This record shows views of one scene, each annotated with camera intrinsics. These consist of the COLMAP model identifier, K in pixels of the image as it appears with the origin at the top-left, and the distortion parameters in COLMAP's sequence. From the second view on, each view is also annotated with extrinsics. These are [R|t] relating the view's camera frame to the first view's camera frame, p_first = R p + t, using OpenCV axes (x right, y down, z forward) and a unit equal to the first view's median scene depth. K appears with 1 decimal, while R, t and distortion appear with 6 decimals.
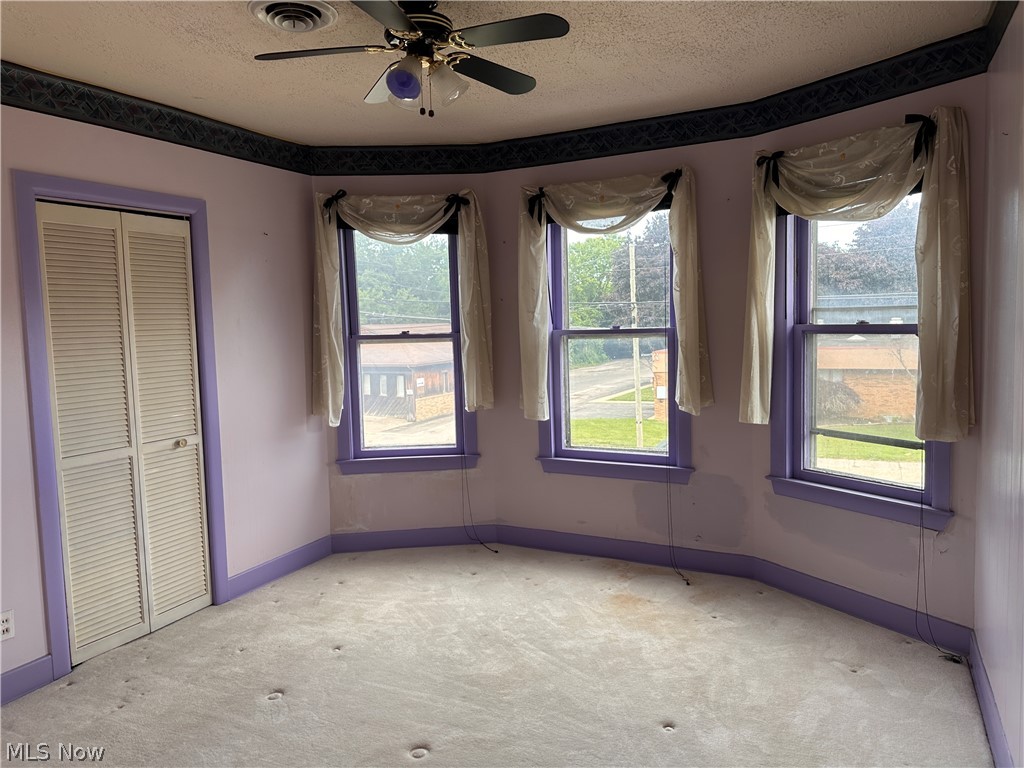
lens RADIAL K [[715.5, 0, 509.4], [0, 715.5, 378.0], [0, 0, 1]] dist [0.066377, -0.089318]
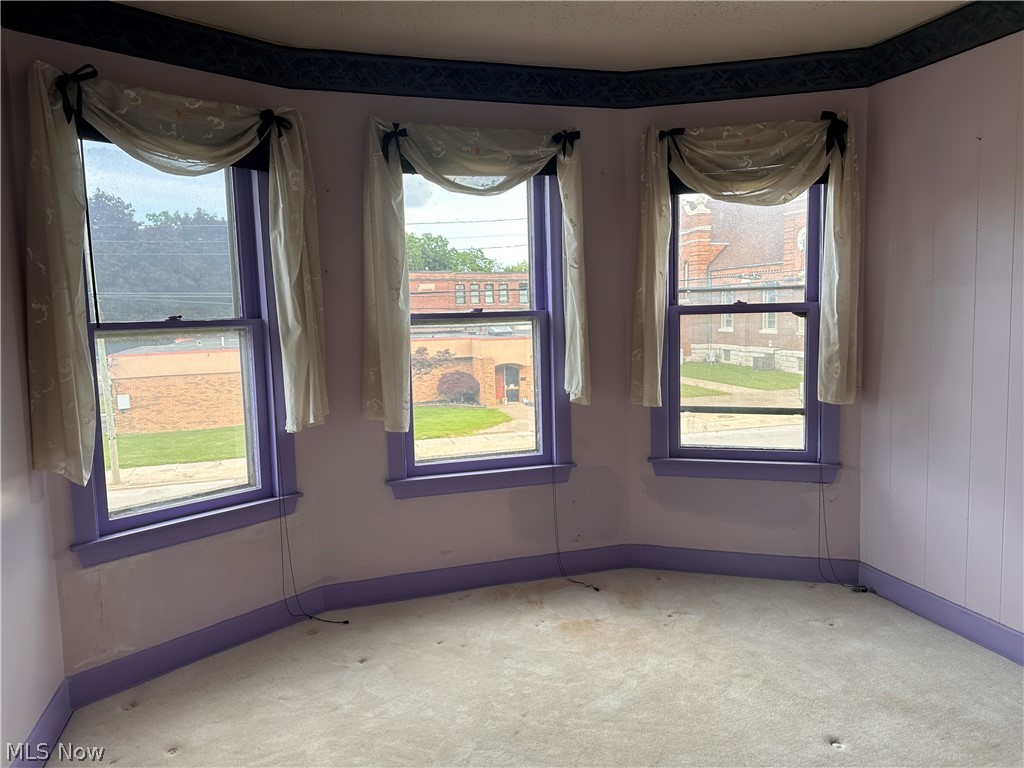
lens RADIAL K [[715.5, 0, 514.3], [0, 715.5, 374.5], [0, 0, 1]] dist [0.066377, -0.089318]
pose [[0.724527, -0.059368, 0.686685, -0.421545], [0.061226, 0.997889, 0.021672, -0.011896], [-0.686522, 0.026341, 0.726632, 0.390875]]
